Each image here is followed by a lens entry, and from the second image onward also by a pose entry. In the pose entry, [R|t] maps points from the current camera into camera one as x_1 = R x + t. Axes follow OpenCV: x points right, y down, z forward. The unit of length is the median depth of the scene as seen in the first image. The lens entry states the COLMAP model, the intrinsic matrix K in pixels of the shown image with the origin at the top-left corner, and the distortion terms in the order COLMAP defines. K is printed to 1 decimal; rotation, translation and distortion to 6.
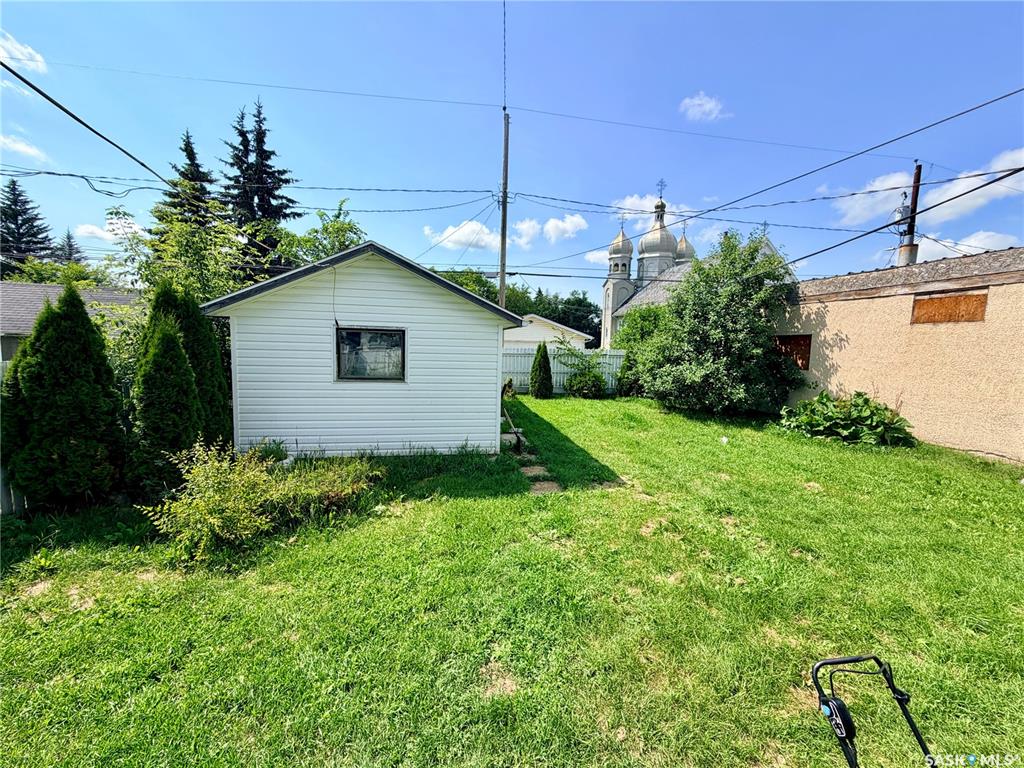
lens RADIAL K [[408.8, 0, 512.0], [0, 408.8, 384.0], [0, 0, 1]] dist [0.000088, -0.000156]
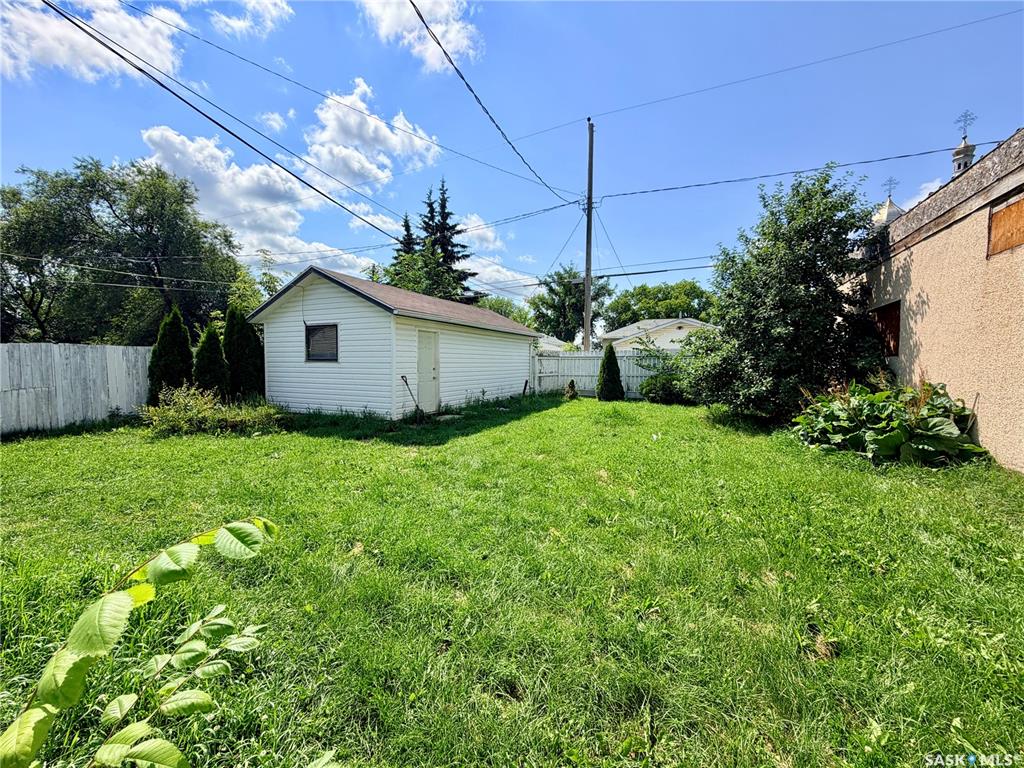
lens RADIAL K [[408.8, 0, 512.0], [0, 408.8, 384.0], [0, 0, 1]] dist [0.000088, -0.000156]
pose [[0.814522, 0.006739, -0.580093, 0.425646], [-0.040177, 0.998187, -0.044817, 0.045054], [0.578739, 0.059811, 0.813316, 0.090249]]
